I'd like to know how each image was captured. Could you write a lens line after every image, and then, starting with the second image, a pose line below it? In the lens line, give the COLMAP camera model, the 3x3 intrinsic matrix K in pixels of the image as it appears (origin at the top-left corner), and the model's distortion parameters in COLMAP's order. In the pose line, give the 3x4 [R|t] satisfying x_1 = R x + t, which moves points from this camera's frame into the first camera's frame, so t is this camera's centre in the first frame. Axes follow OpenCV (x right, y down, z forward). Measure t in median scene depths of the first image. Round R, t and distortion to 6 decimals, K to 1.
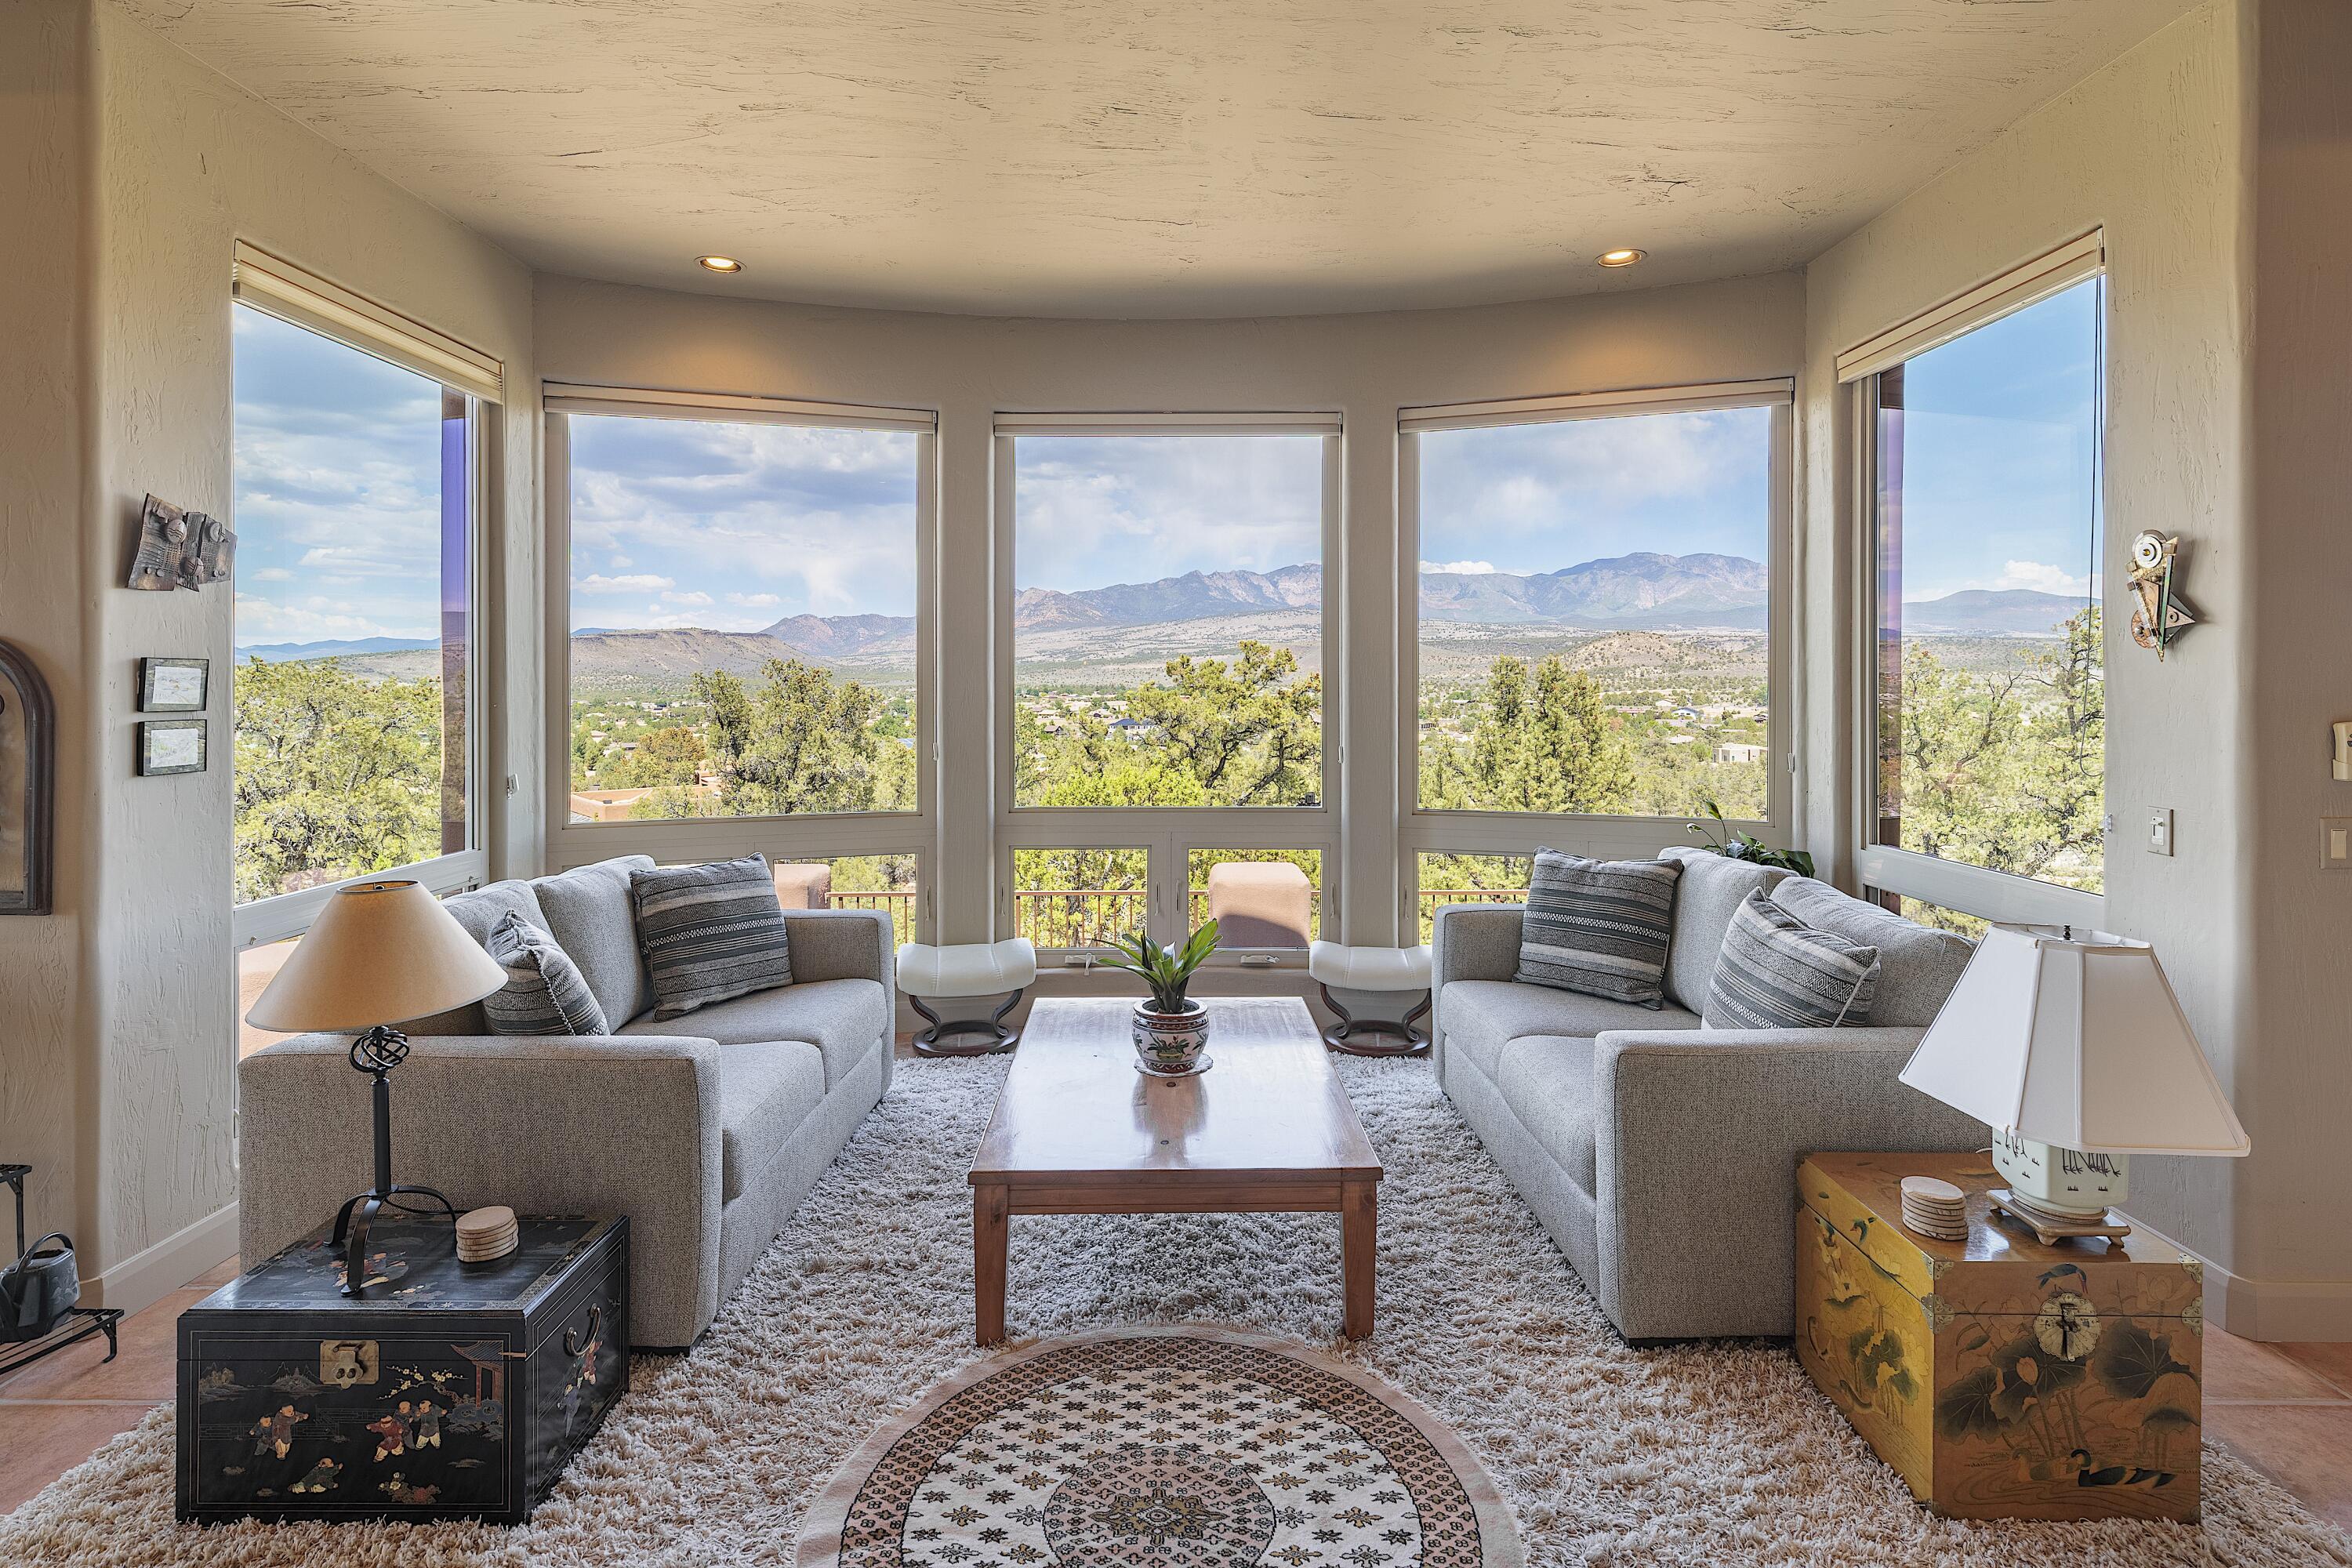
lens RADIAL K [[1166.0, 0, 1164.1], [0, 1166.0, 687.2], [0, 0, 1]] dist [0.006425, -0.000755]
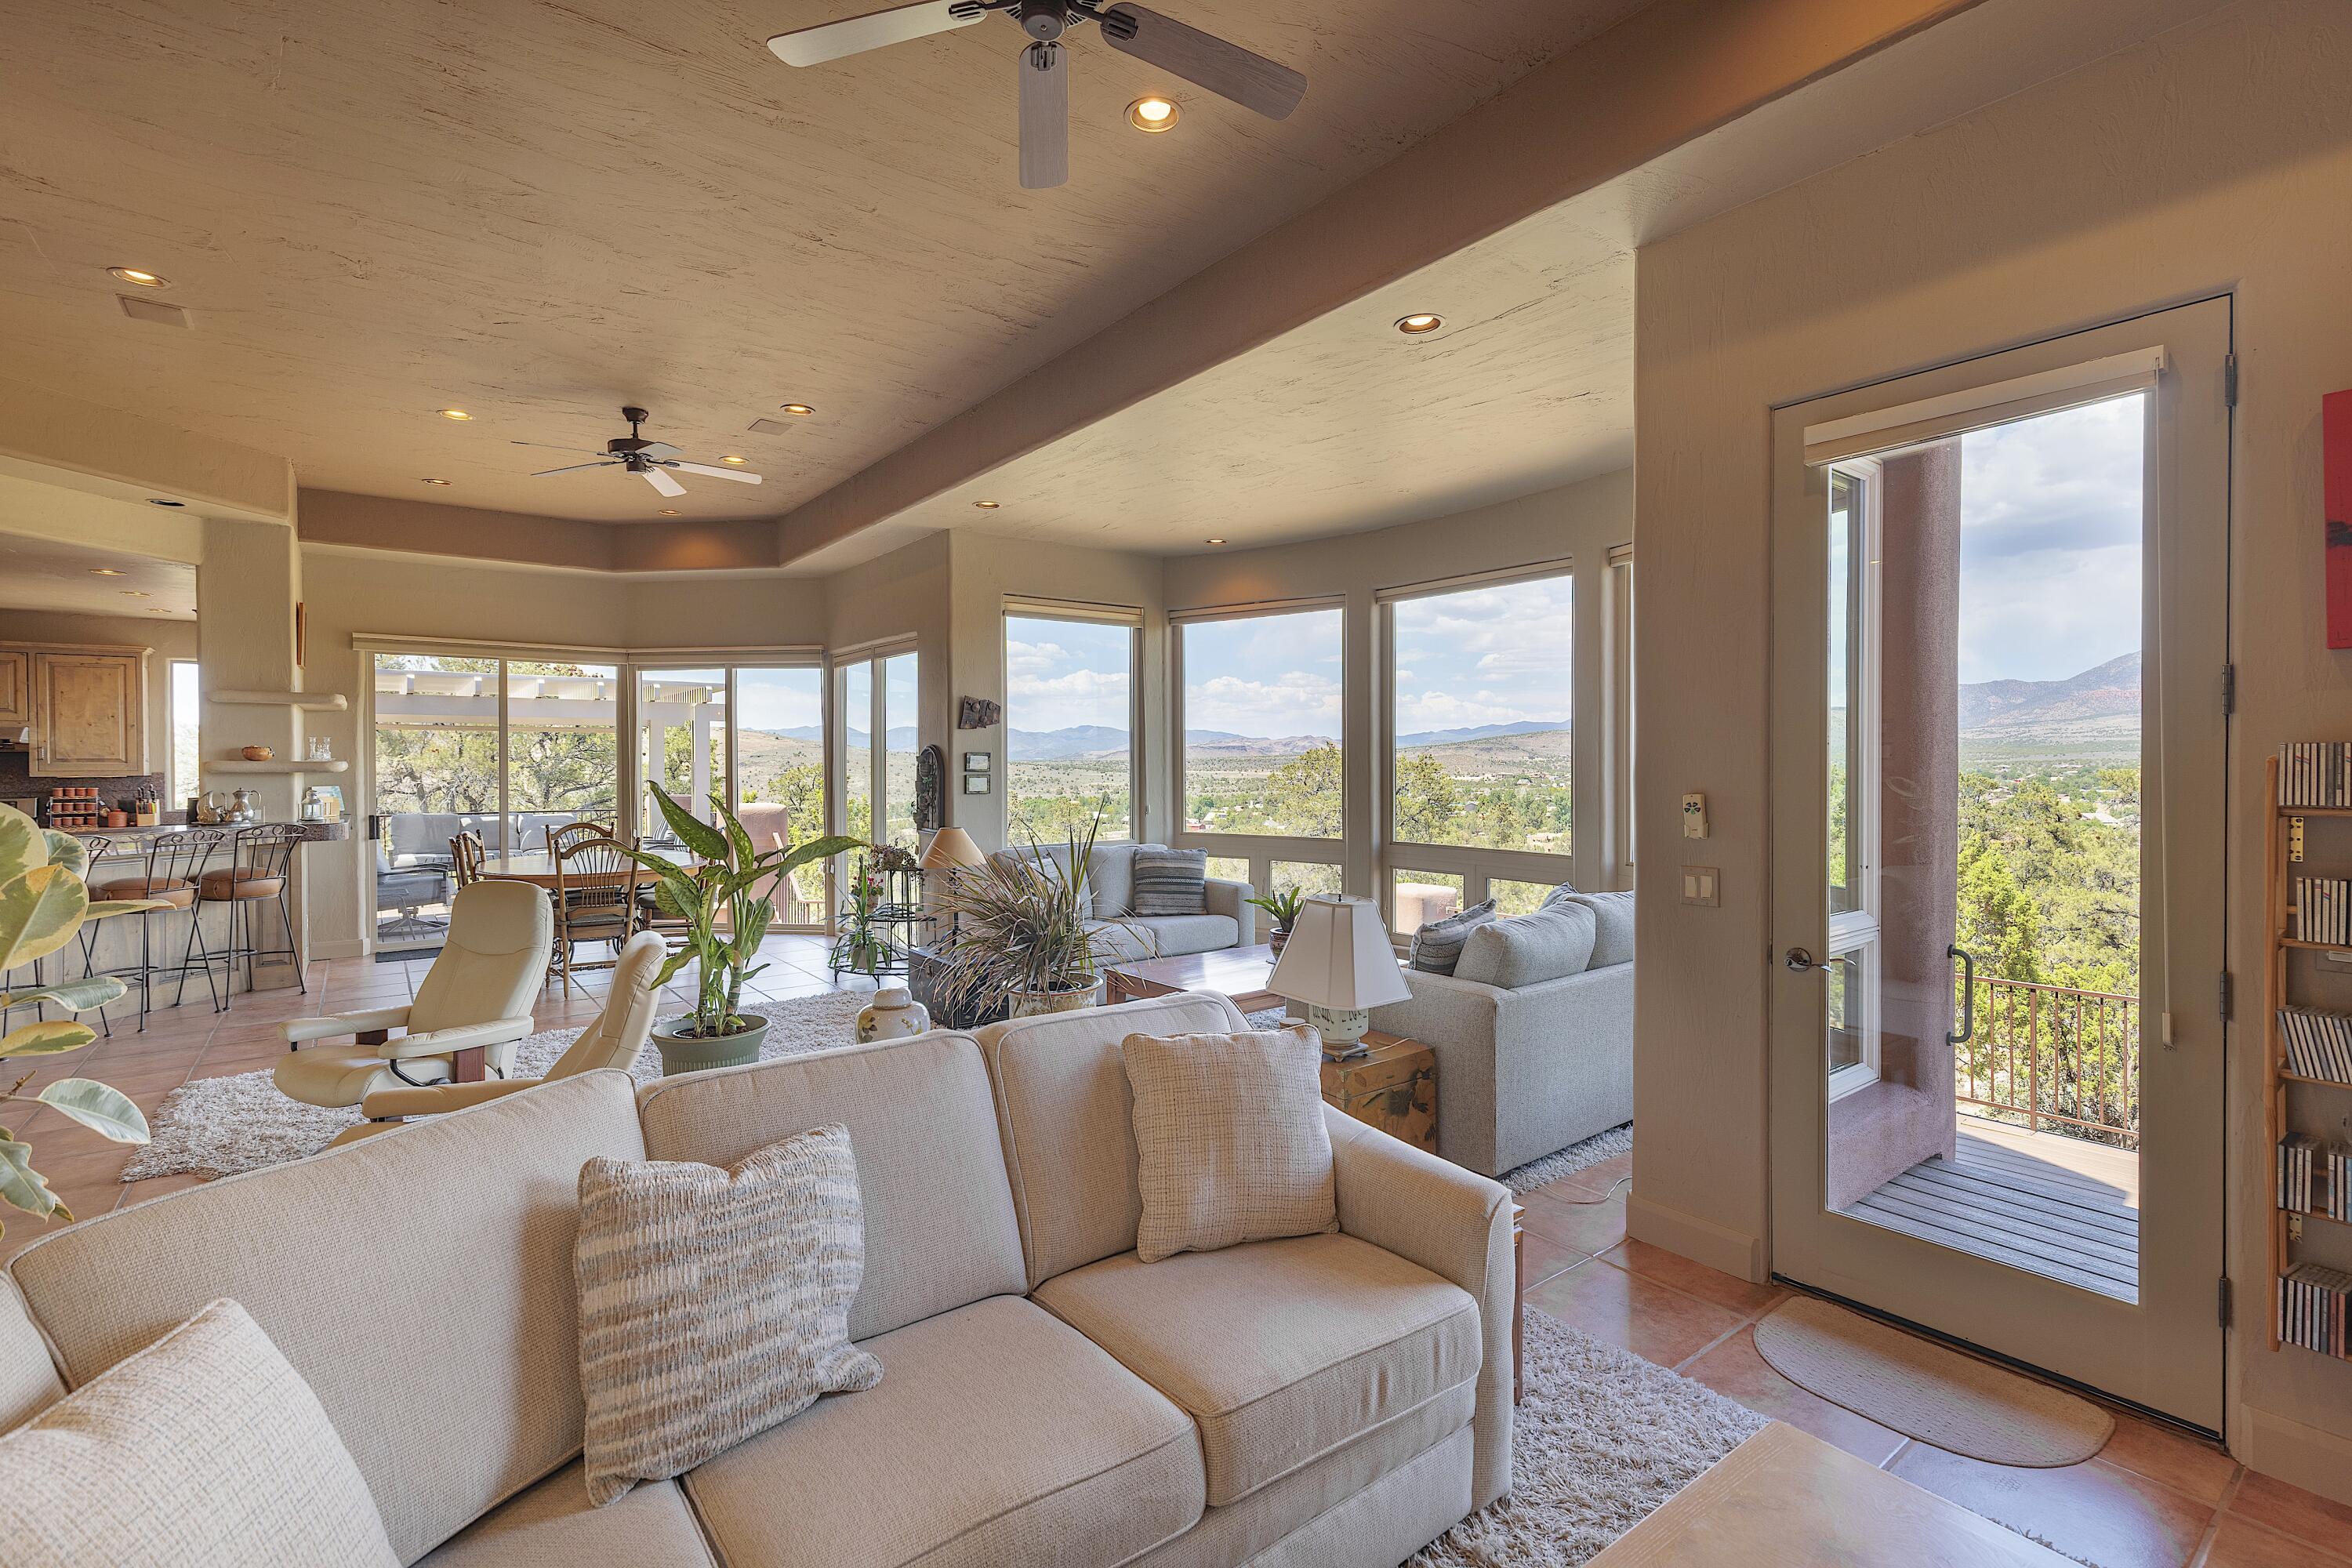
lens RADIAL K [[1061.1, 0, 1183.7], [0, 1061.1, 775.9], [0, 0, 1]] dist [0.004441, 0.000517]
pose [[0.624856, 0.012125, -0.780646, 1.411121], [-0.002233, 0.999903, 0.013743, -0.004926], [0.780737, -0.006844, 0.624823, -0.195432]]
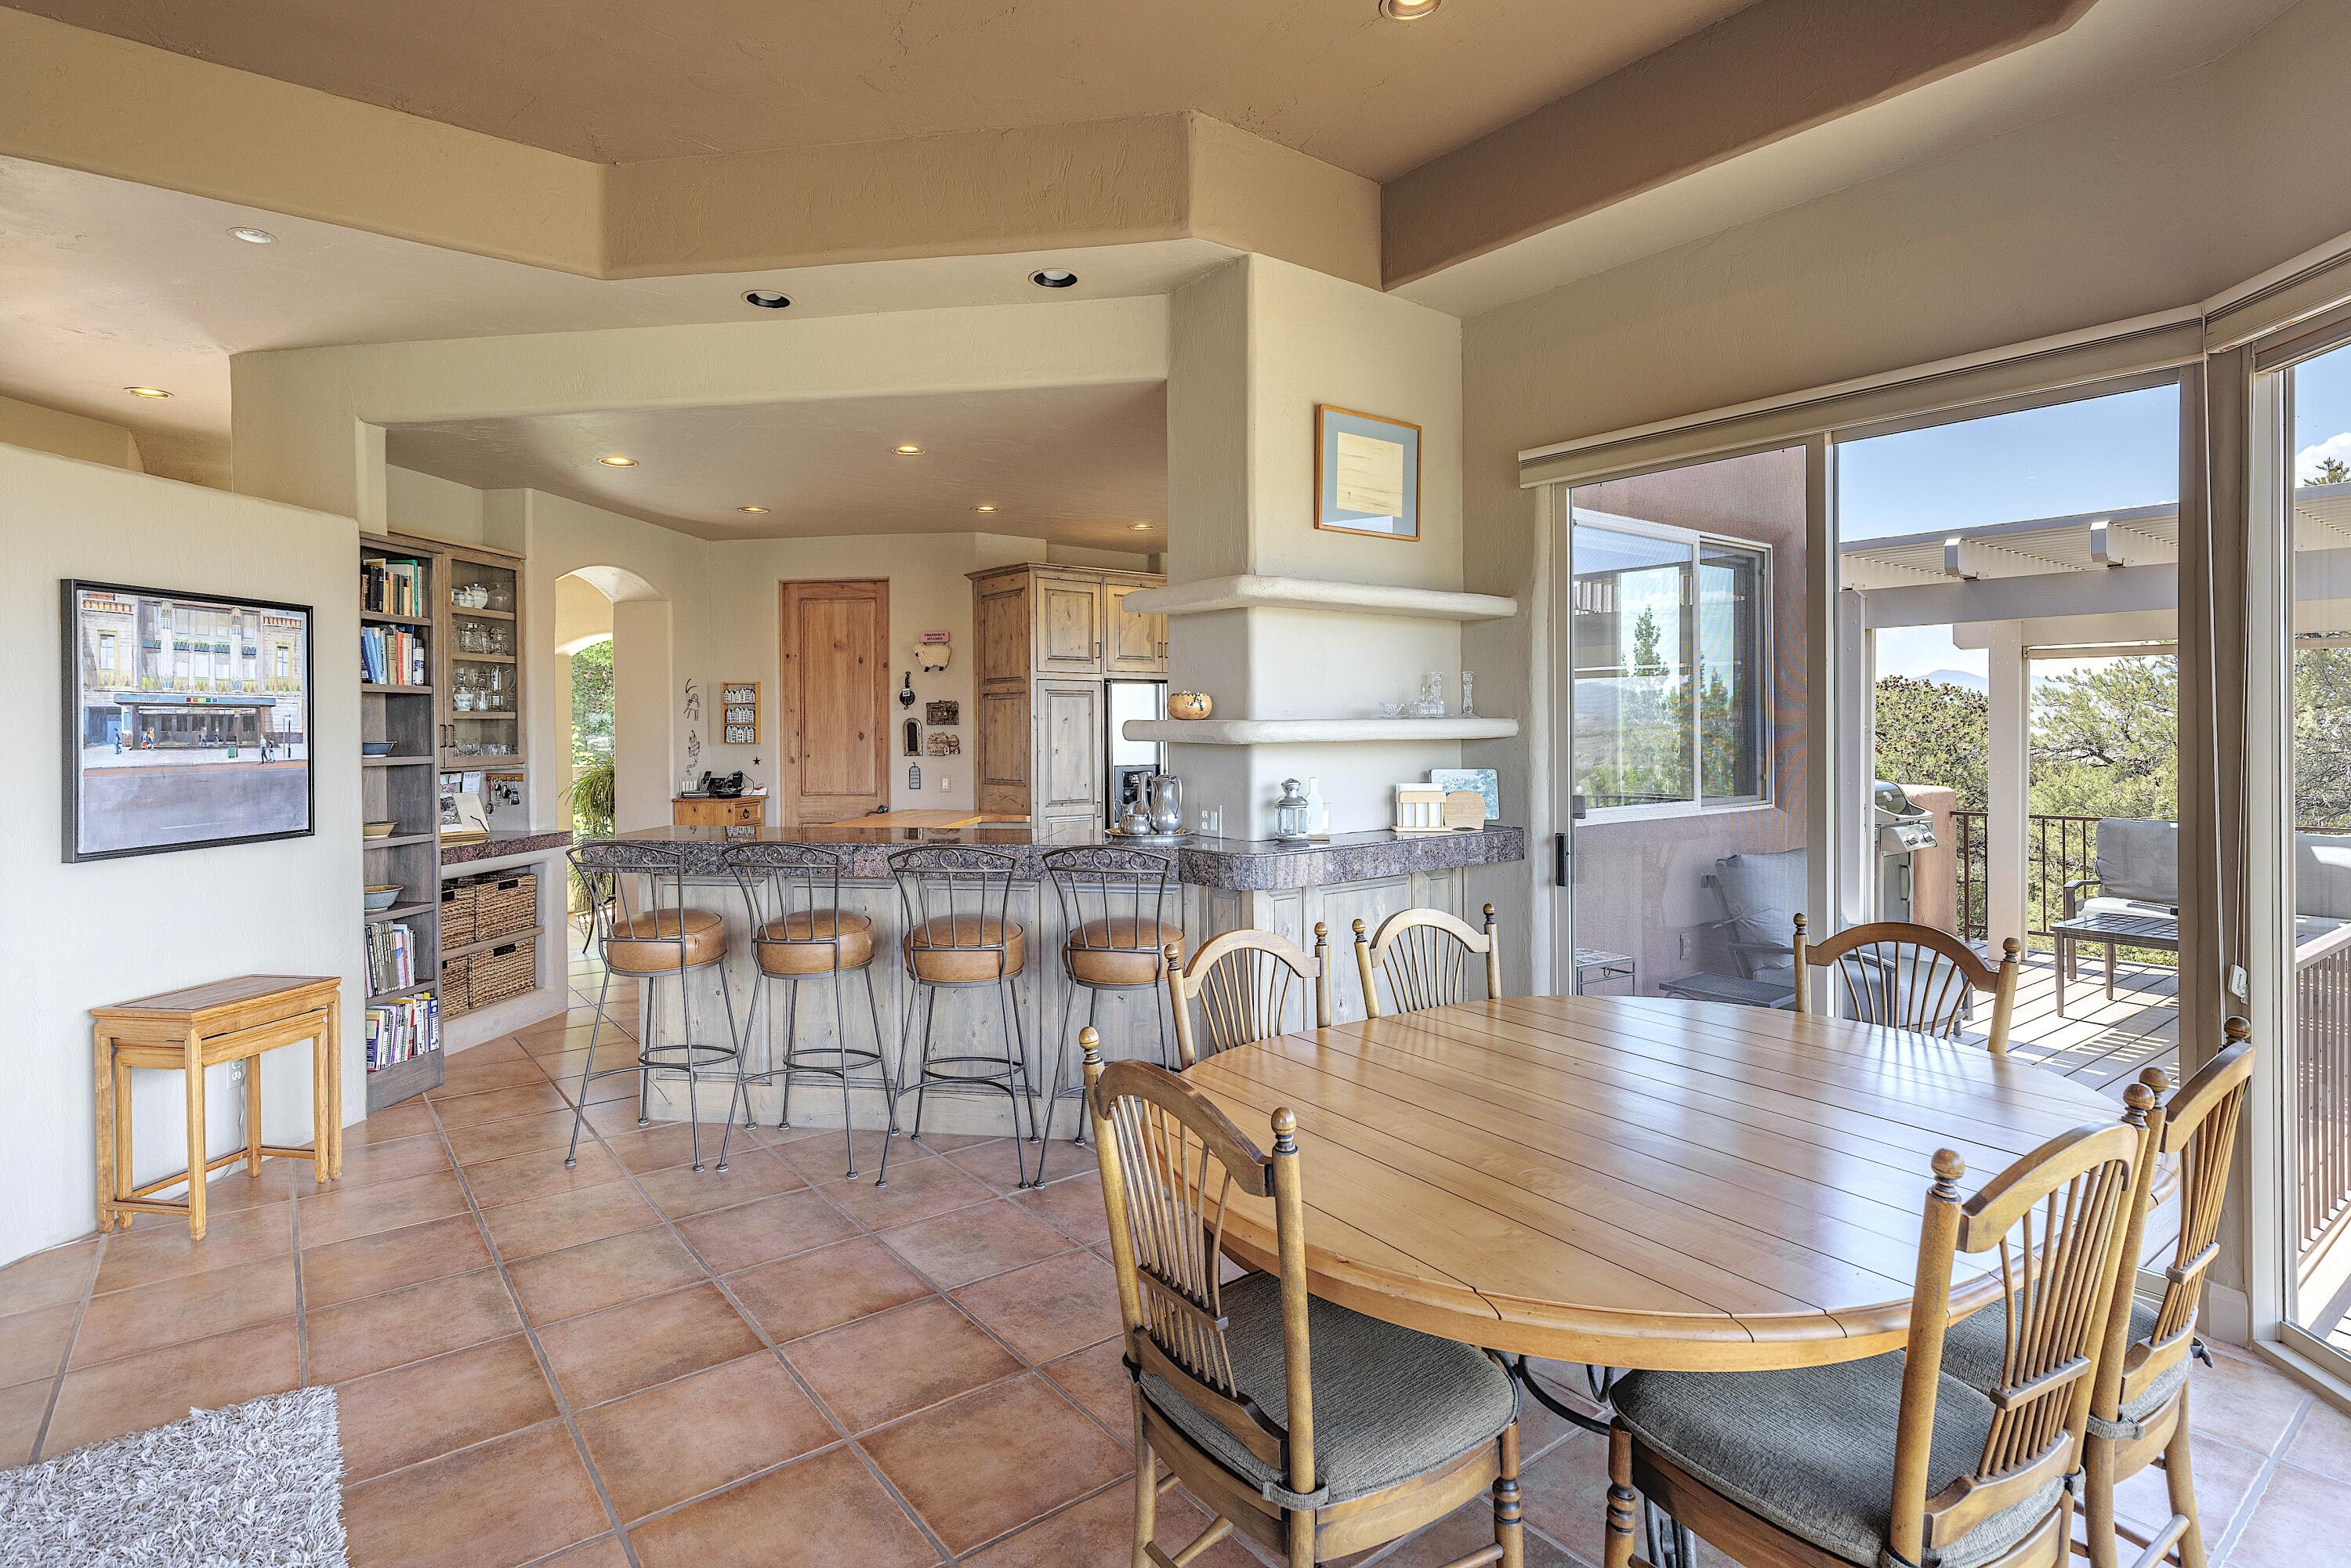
lens RADIAL K [[1111.6, 0, 1145.0], [0, 1111.6, 733.4], [0, 0, 1]] dist [-0.000706, -0.000293]
pose [[-0.807911, 0.010953, -0.589202, -0.862338], [0.006164, 0.999930, 0.010137, 0.000305], [0.589272, 0.004558, -0.807922, 0.682433]]
